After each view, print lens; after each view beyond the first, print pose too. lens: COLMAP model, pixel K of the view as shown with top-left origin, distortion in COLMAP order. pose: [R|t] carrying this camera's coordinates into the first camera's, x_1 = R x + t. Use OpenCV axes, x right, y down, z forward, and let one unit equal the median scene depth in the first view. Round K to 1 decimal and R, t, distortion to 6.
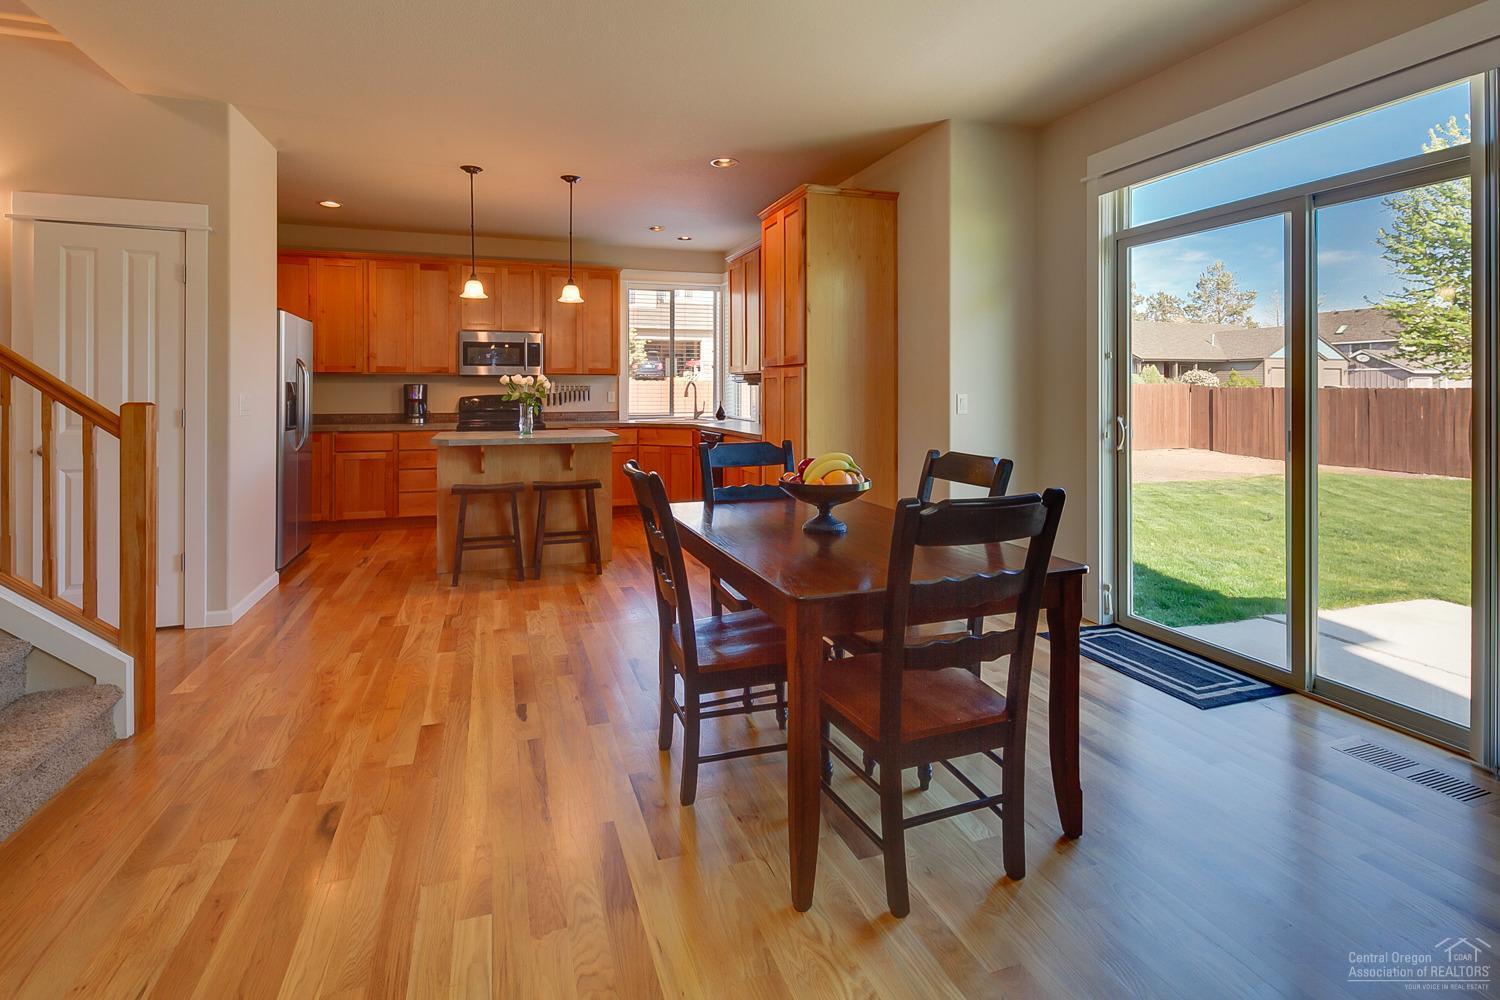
lens RADIAL K [[732.7, 0, 742.8], [0, 732.7, 391.8], [0, 0, 1]] dist [0.000373, -0.001406]
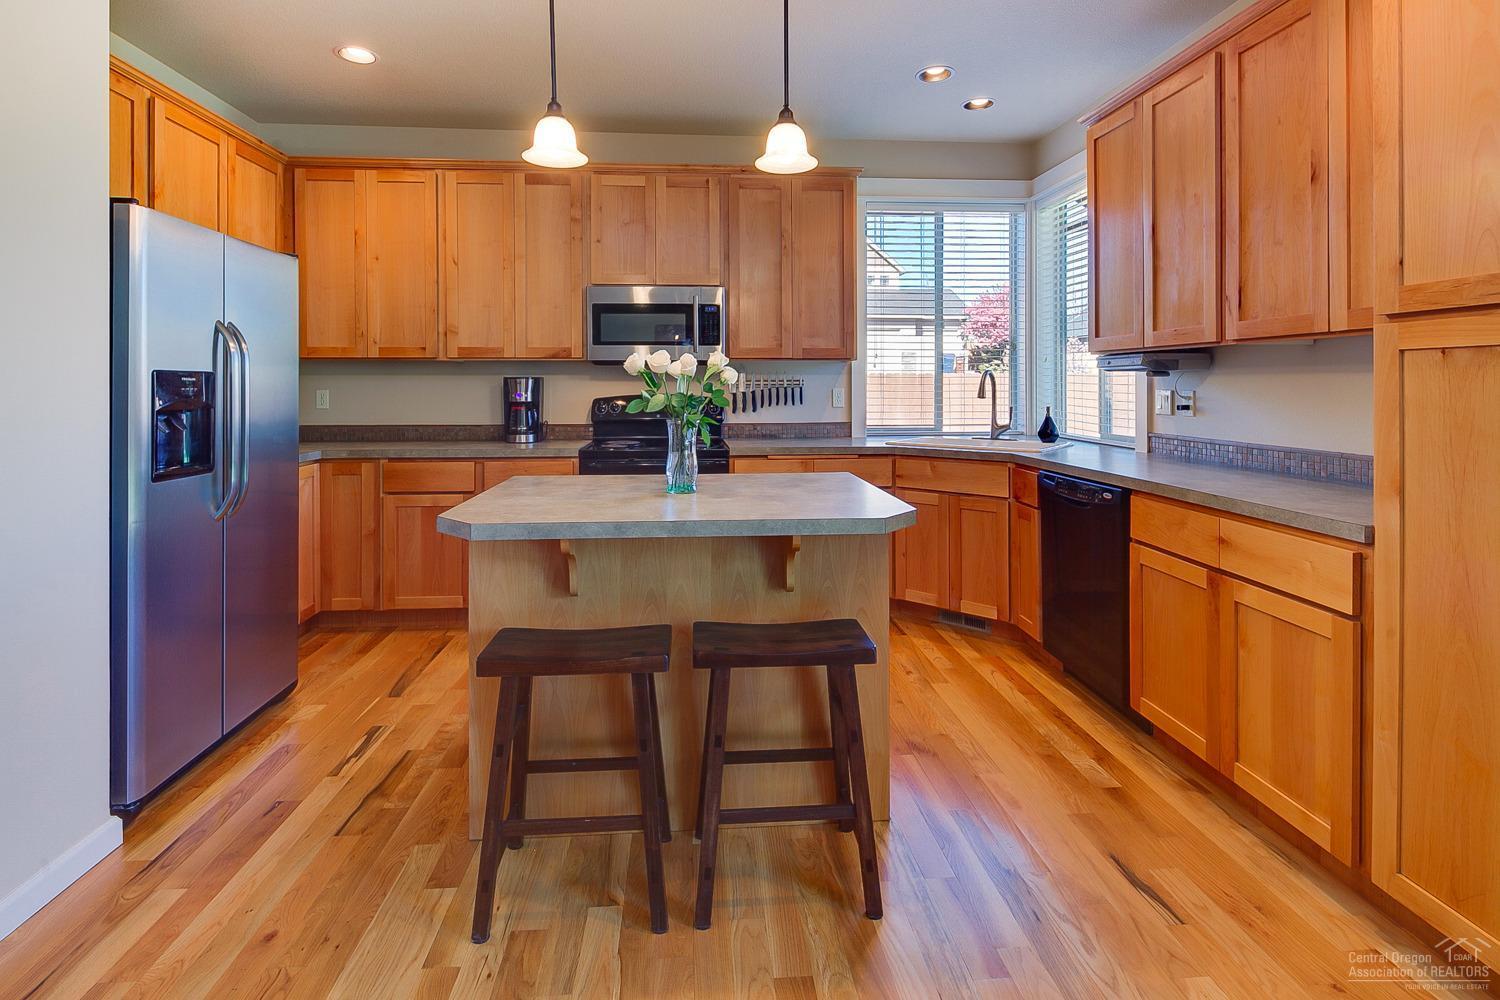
lens RADIAL K [[732.7, 0, 742.8], [0, 732.7, 391.8], [0, 0, 1]] dist [0.000373, -0.001406]
pose [[0.968940, 0.000720, -0.247296, -0.121128], [0.000970, 0.999977, 0.006714, -0.002343], [0.247296, -0.006745, 0.968917, 0.461233]]
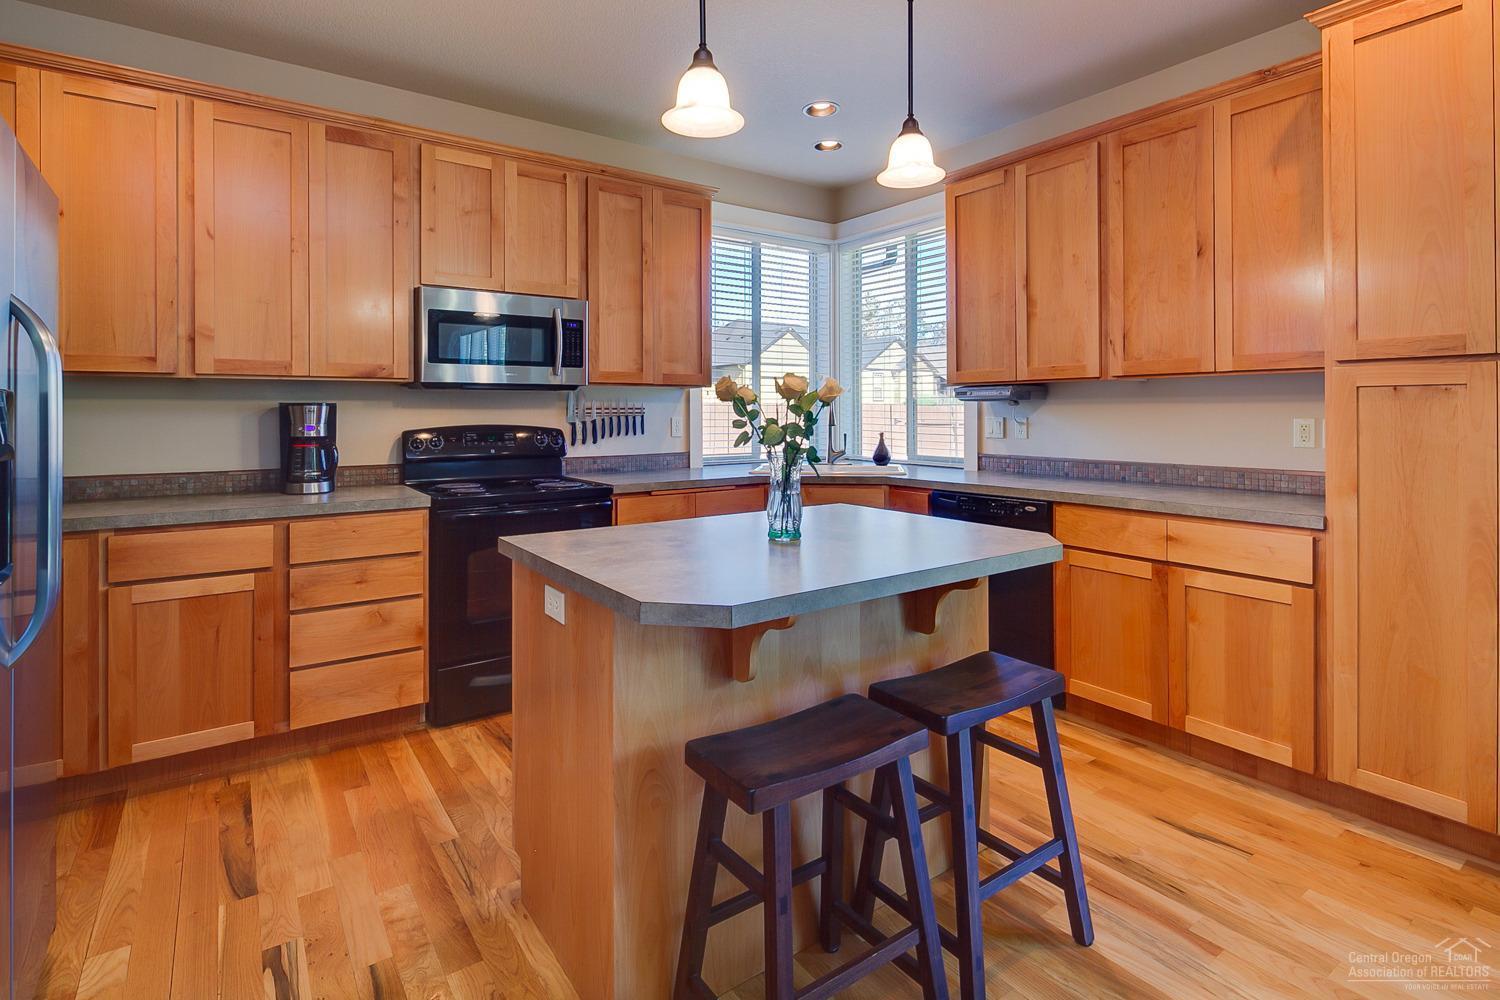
lens RADIAL K [[732.7, 0, 743.8], [0, 732.7, 414.5], [0, 0, 1]] dist [-0.001344, -0.001257]
pose [[0.959688, -0.004037, 0.281037, -0.320172], [0.004125, 0.999991, 0.000279, -0.002853], [-0.281036, 0.000892, 0.959697, 0.506012]]
